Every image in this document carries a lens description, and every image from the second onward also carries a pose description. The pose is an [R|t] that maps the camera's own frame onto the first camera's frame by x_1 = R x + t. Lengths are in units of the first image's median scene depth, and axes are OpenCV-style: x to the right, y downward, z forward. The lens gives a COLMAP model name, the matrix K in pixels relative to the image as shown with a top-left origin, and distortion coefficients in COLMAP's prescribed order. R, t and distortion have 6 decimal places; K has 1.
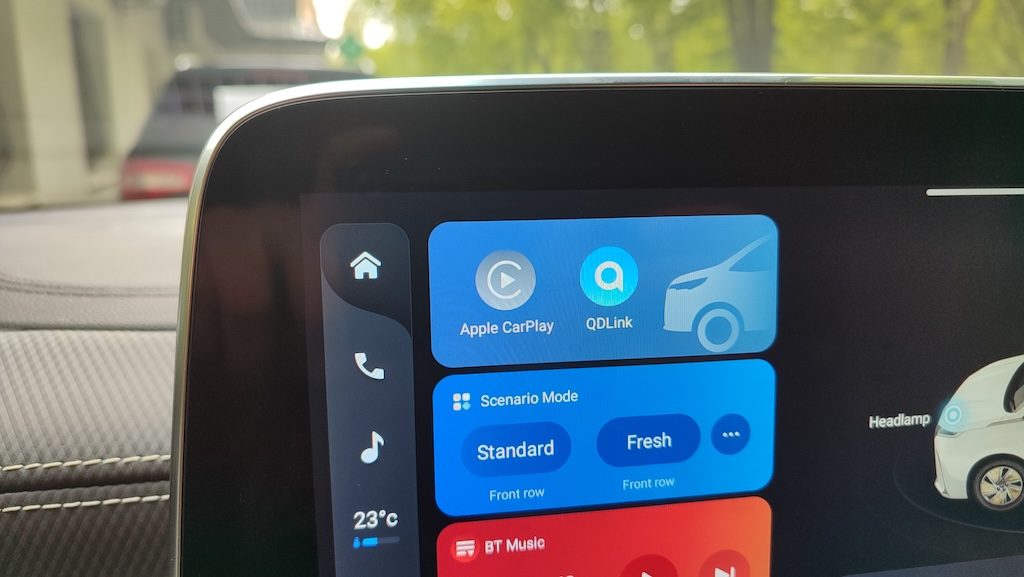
lens RADIAL K [[757.1, 0, 512.0], [0, 757.1, 288.5], [0, 0, 1]] dist [-0.006004, -0.006560]
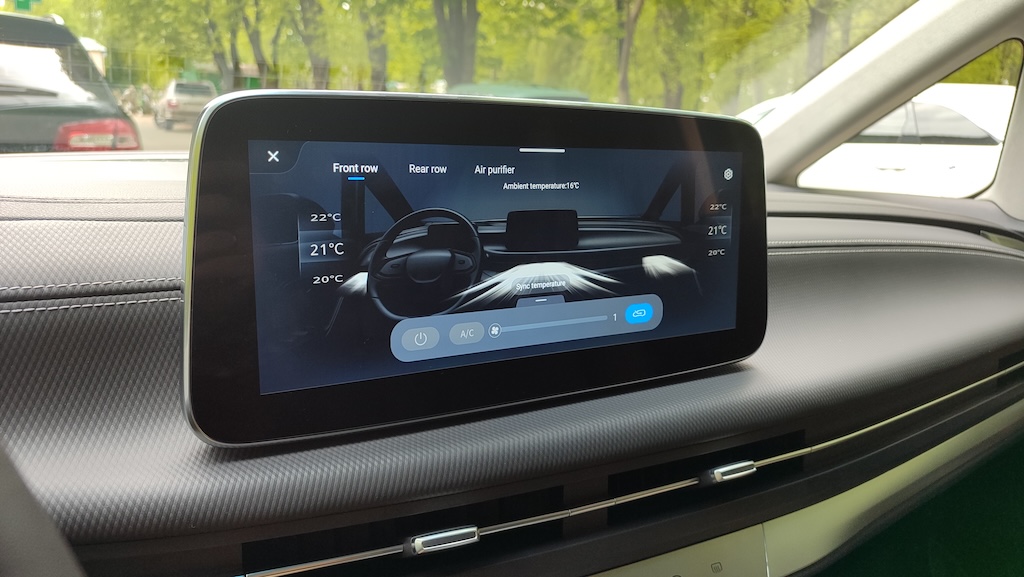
lens RADIAL K [[762.1, 0, 512.0], [0, 762.1, 288.5], [0, 0, 1]] dist [-0.000946, -0.004425]
pose [[0.932466, -0.034448, 0.359612, -0.341586], [0.021994, 0.999010, 0.038666, 0.218274], [-0.360588, -0.028145, 0.932300, -1.240507]]
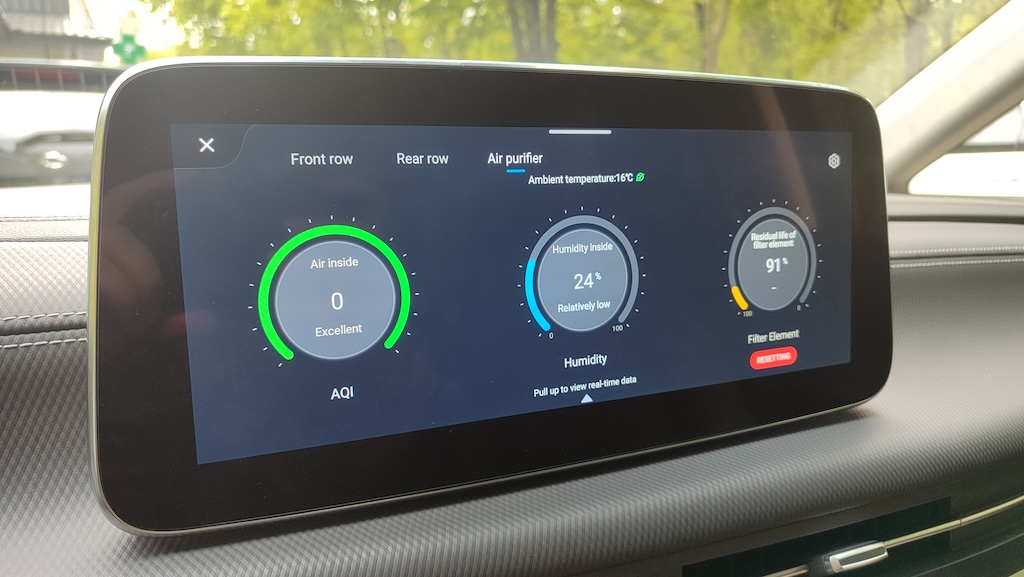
lens RADIAL K [[759.8, 0, 514.4], [0, 759.8, 290.6], [0, 0, 1]] dist [-0.020855, 0.007581]
pose [[0.966498, -0.044127, 0.252852, 0.013052], [0.046257, 0.998927, -0.002482, 0.253421], [-0.252471, 0.014095, 0.967502, -0.707823]]
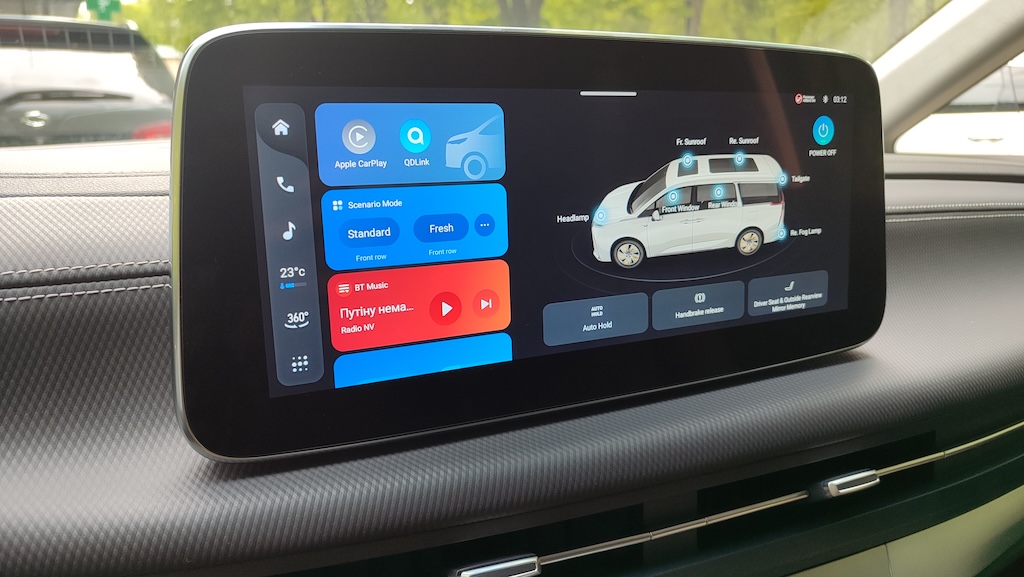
lens RADIAL K [[757.1, 0, 512.0], [0, 757.1, 288.5], [0, 0, 1]] dist [-0.006004, -0.006560]
pose [[0.960555, -0.059540, 0.271643, -0.164683], [0.048236, 0.997677, 0.048106, 0.272244], [-0.273876, -0.033105, 0.961195, -0.830466]]
